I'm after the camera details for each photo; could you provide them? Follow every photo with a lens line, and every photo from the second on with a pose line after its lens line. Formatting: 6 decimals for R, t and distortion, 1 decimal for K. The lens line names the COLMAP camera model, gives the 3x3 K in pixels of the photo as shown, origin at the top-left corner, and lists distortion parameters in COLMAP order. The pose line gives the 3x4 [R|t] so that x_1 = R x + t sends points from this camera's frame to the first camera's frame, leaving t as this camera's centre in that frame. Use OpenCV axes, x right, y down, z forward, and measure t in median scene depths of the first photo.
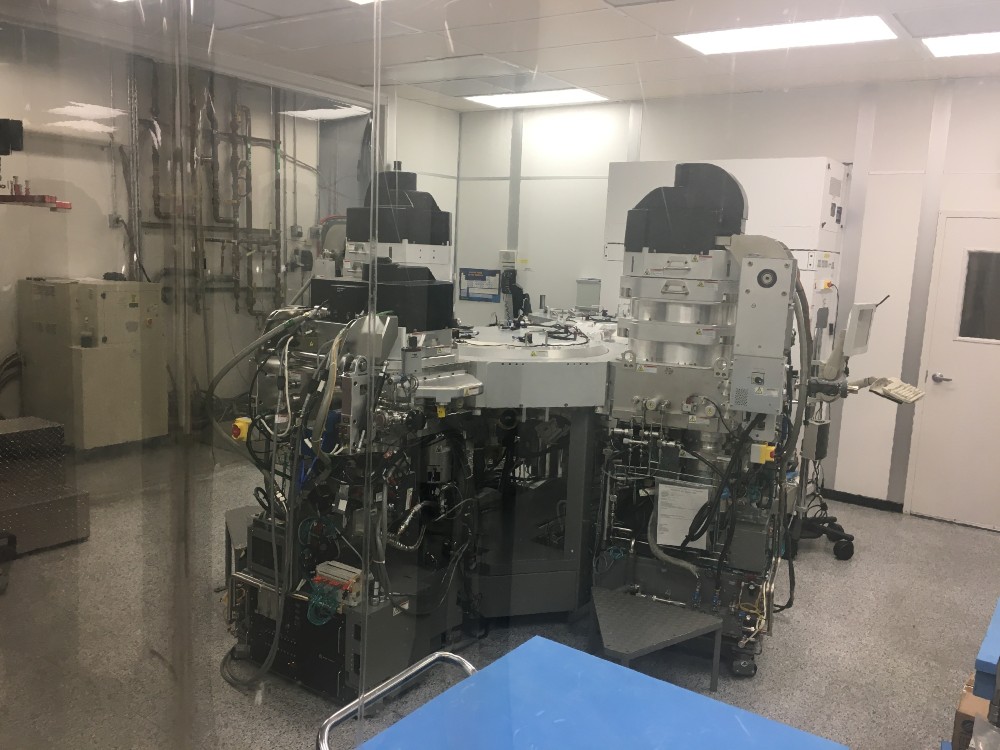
lens RADIAL K [[841.8, 0, 507.3], [0, 841.8, 397.0], [0, 0, 1]] dist [0.039853, -0.015830]
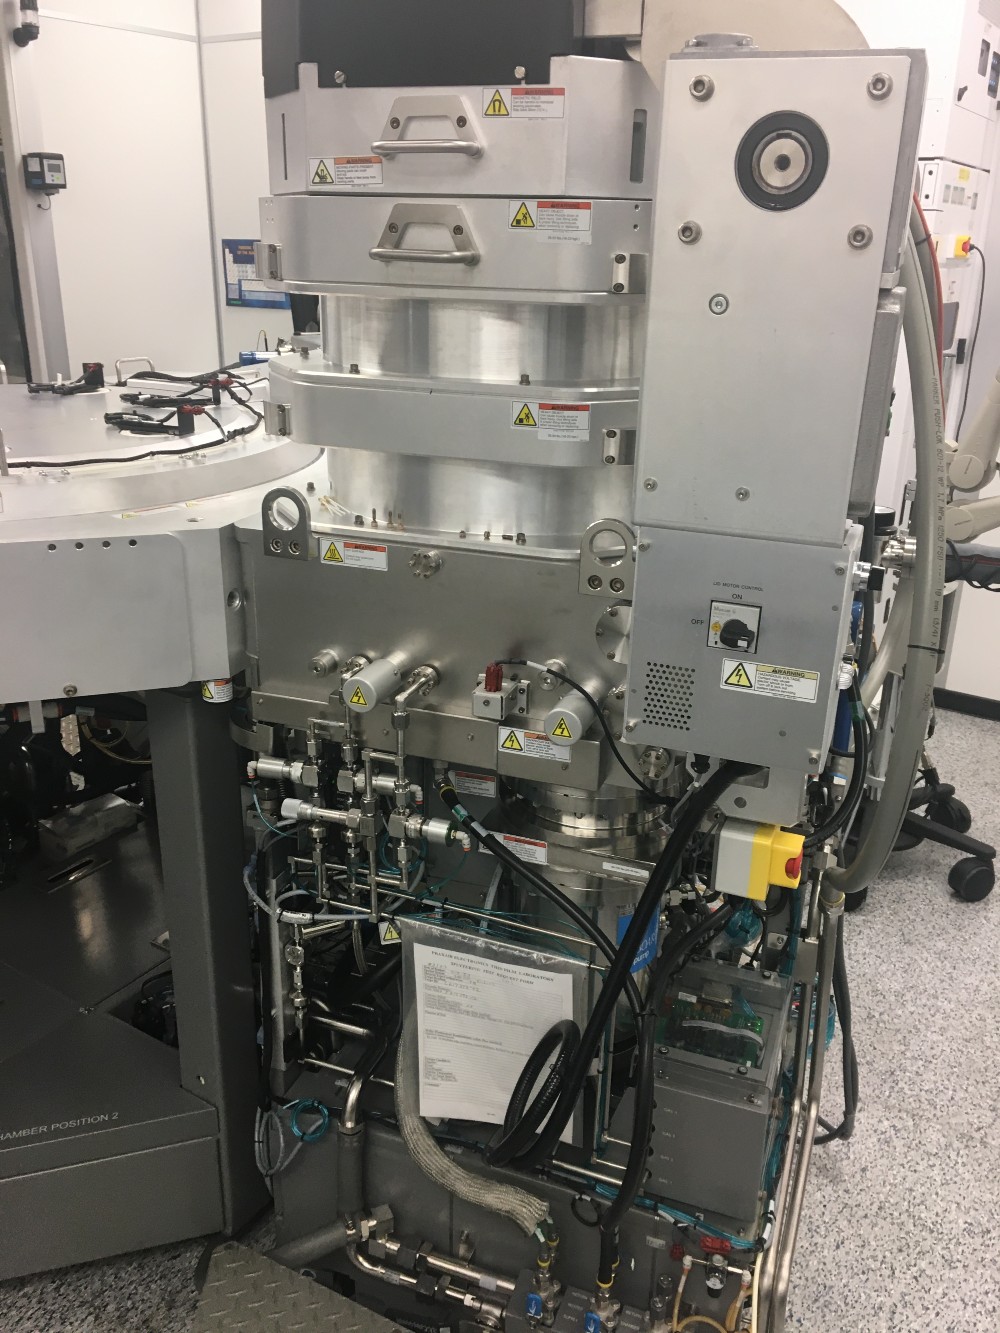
lens RADIAL K [[1122.1, 0, 494.5], [0, 1122.1, 676.2], [0, 0, 1]] dist [0.039853, -0.015830]
pose [[0.999545, -0.028986, 0.008335, 0.208185], [0.026687, 0.978748, 0.203322, -0.068138], [-0.014052, -0.203007, 0.979076, 0.634073]]
